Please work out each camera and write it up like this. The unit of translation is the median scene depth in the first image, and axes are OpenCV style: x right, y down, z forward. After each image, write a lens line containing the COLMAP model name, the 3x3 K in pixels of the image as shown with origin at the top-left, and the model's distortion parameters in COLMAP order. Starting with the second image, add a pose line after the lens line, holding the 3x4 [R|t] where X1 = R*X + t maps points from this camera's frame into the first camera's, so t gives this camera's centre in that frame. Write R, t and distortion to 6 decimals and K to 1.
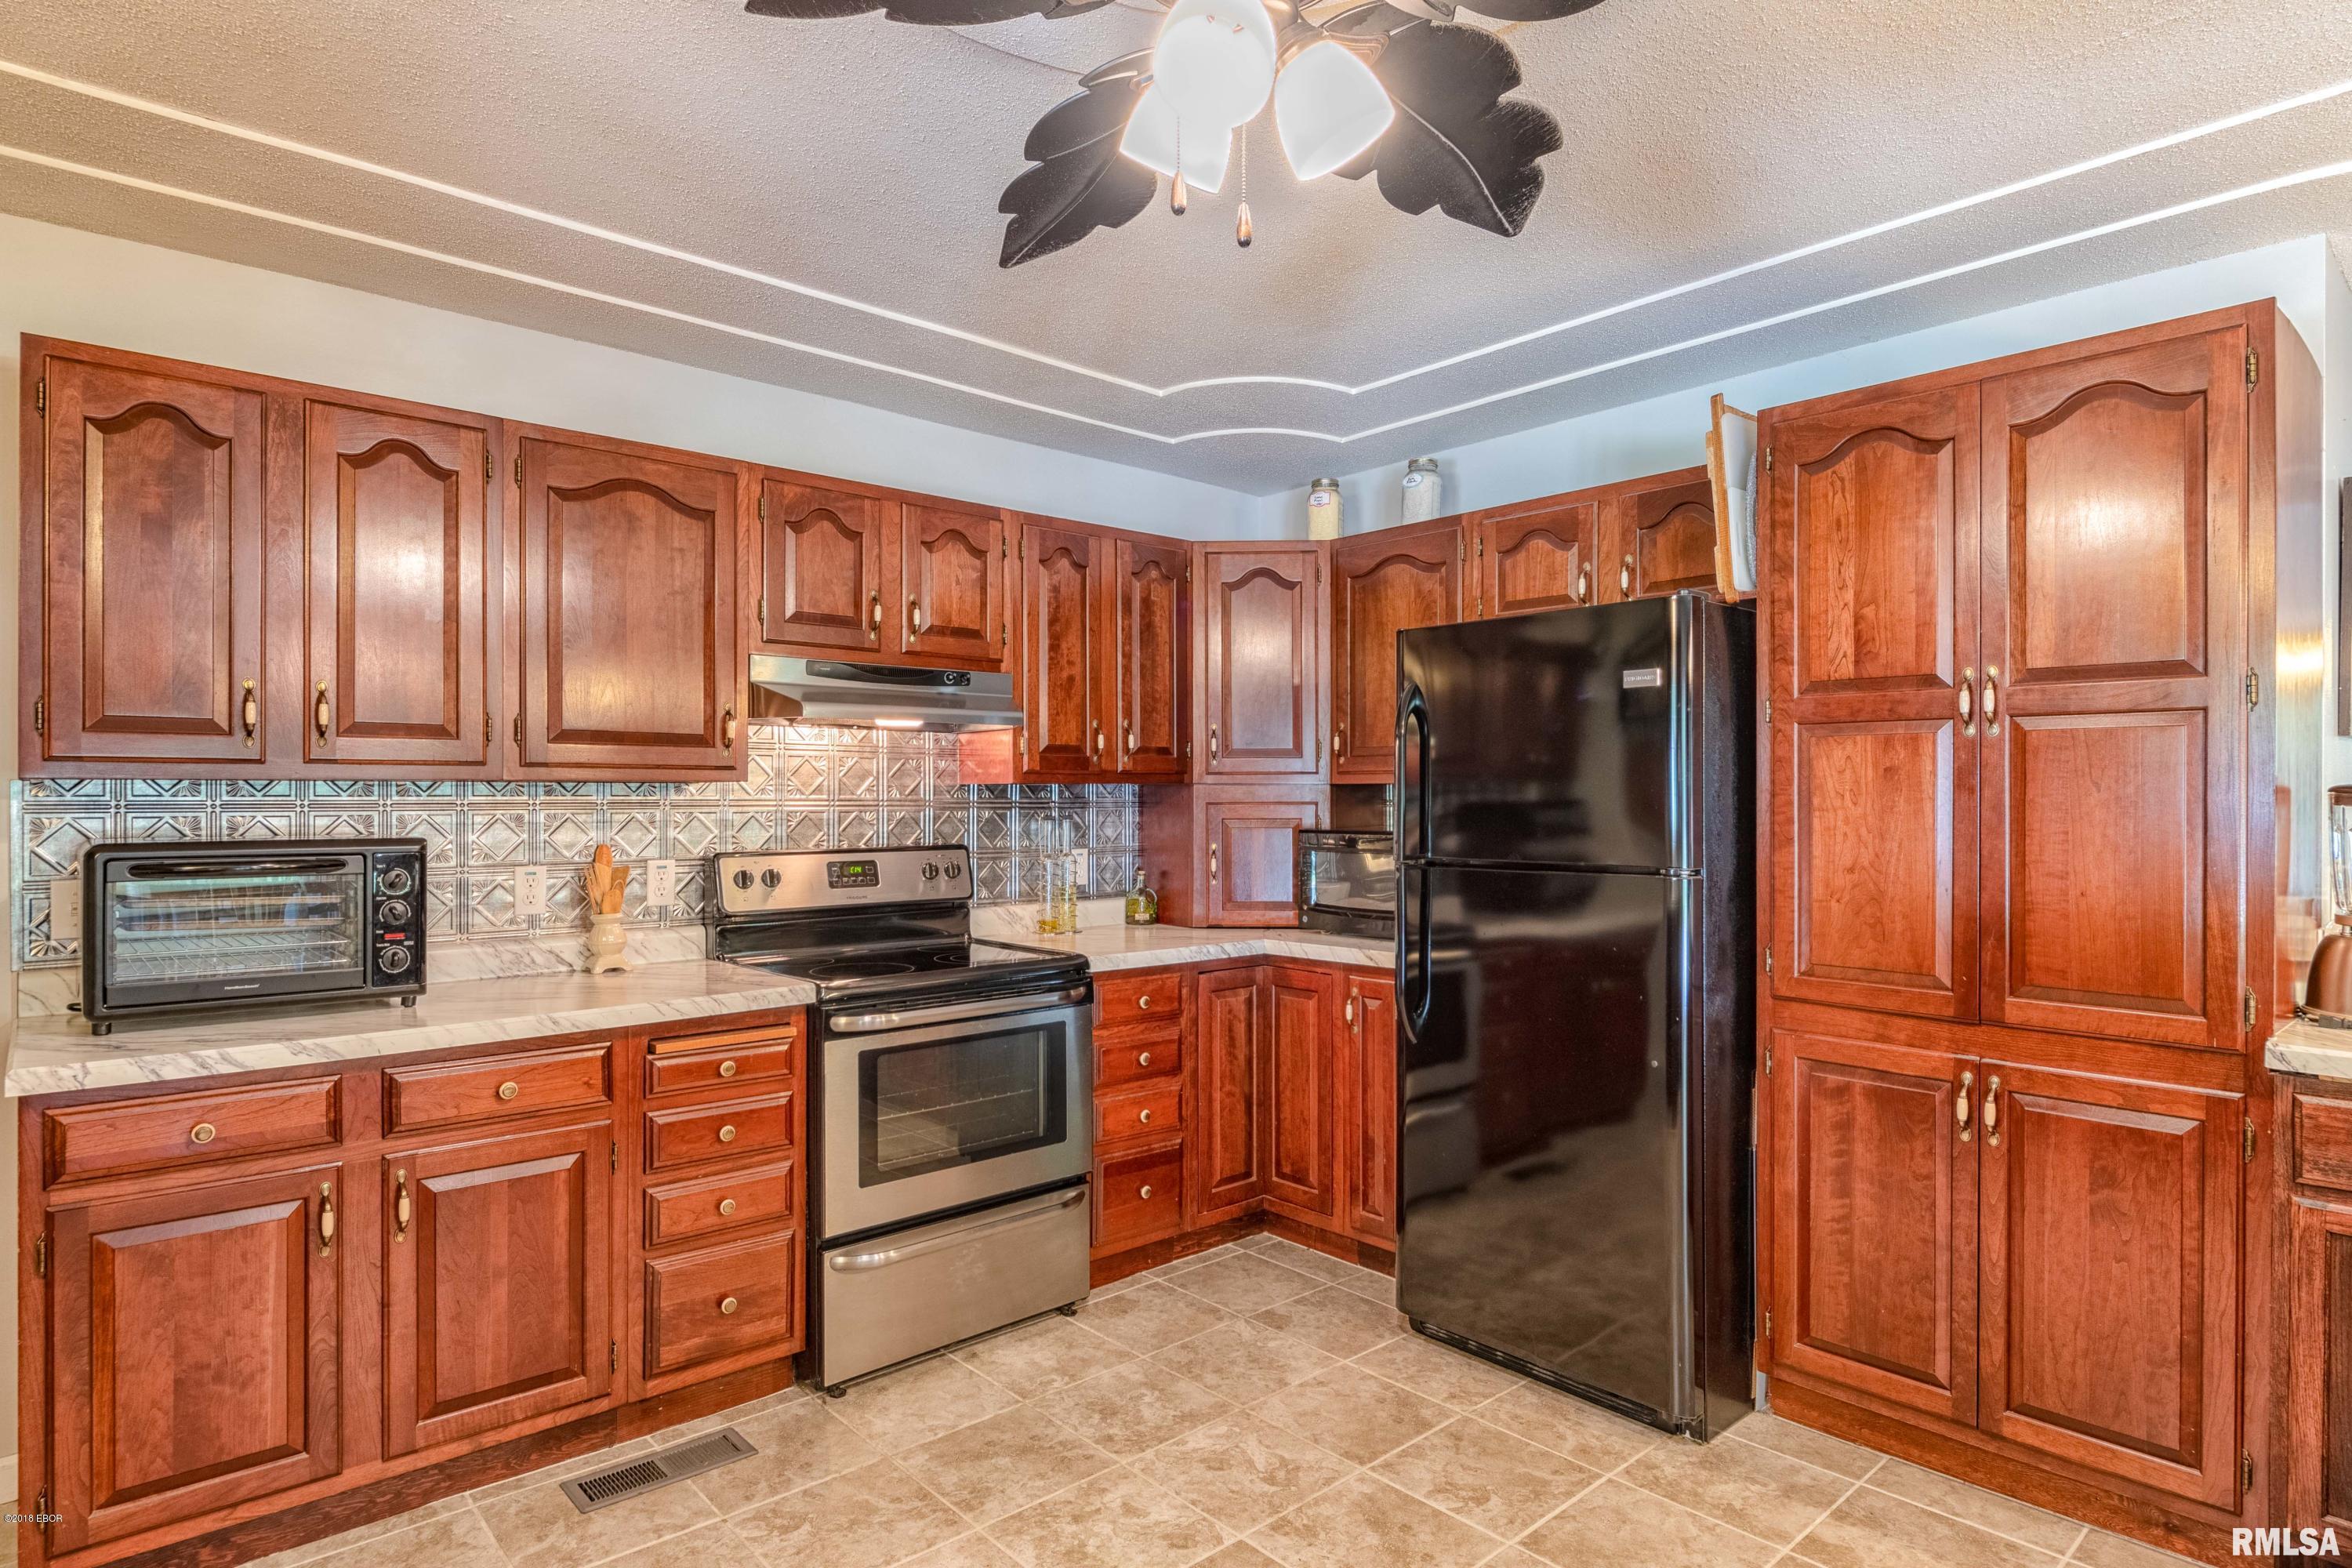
lens RADIAL K [[1284.0, 0, 1181.5], [0, 1284.0, 797.1], [0, 0, 1]] dist [-0.005614, -0.004253]
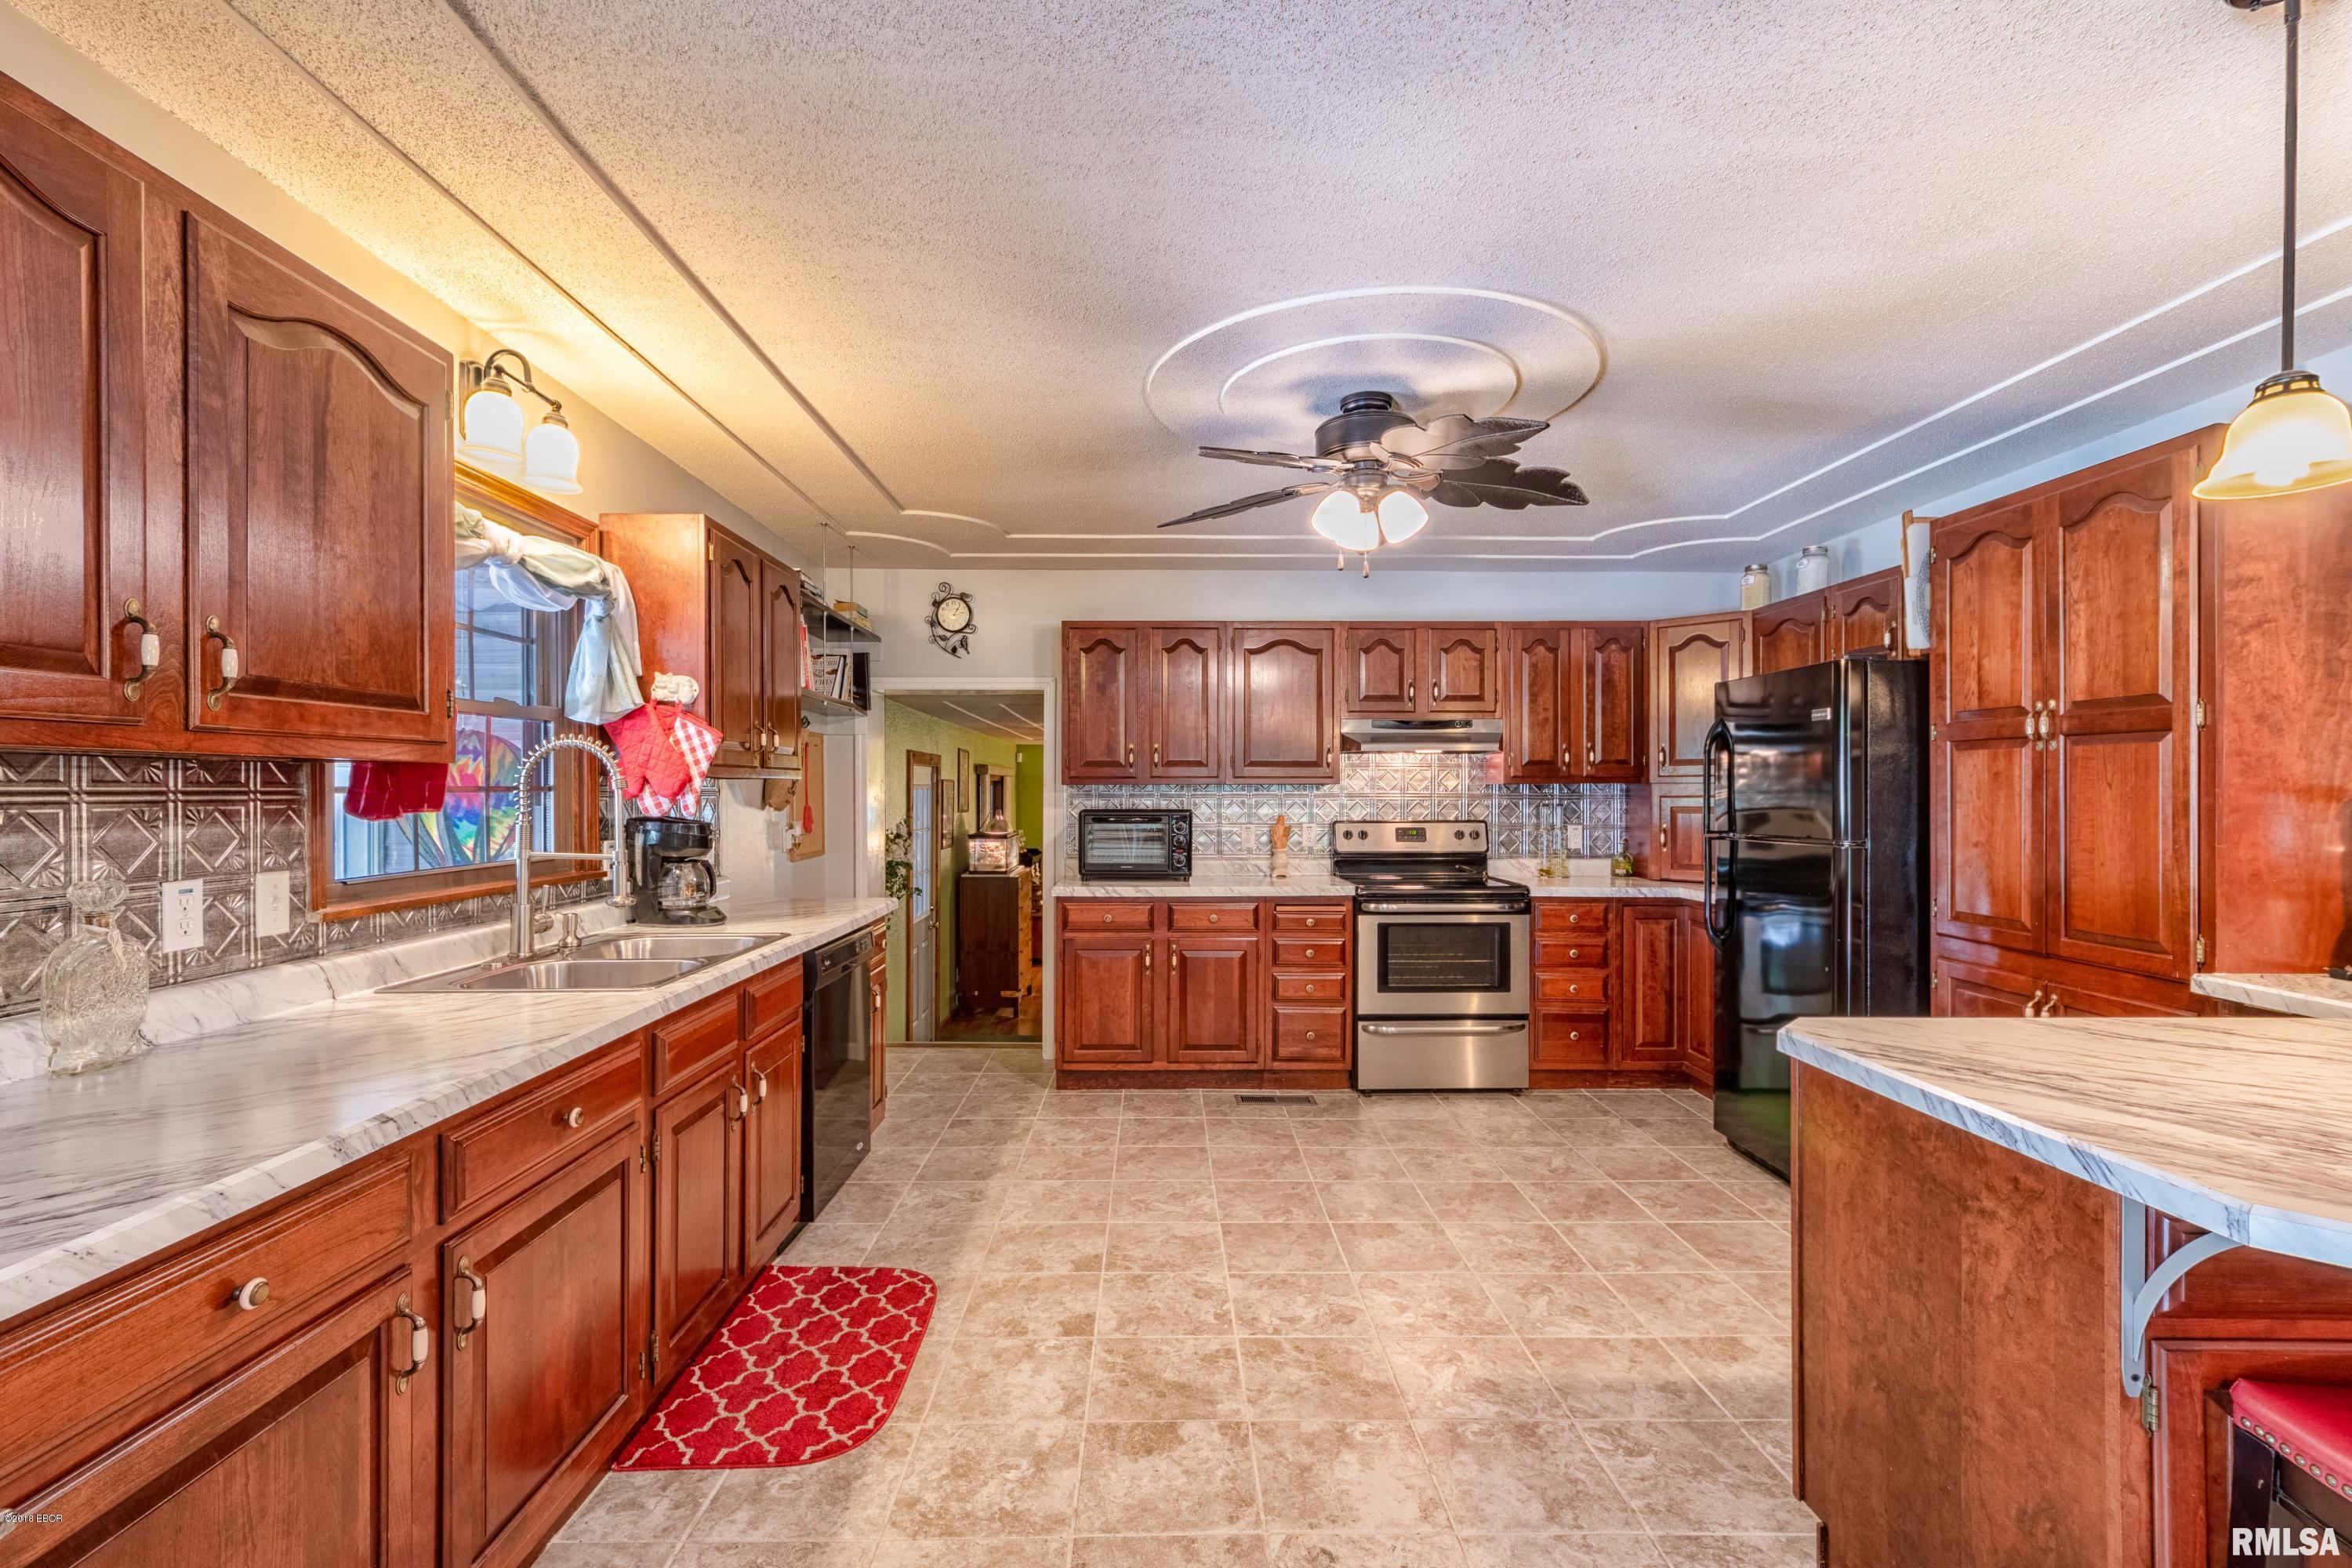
lens RADIAL K [[1028.8, 0, 1163.1], [0, 1028.8, 790.8], [0, 0, 1]] dist [-0.000143, 0.000719]
pose [[0.757359, 0.000864, -0.652998, 0.529194], [-0.000770, 1.000000, 0.000431, -0.002641], [0.652998, 0.000177, 0.757360, -0.403121]]
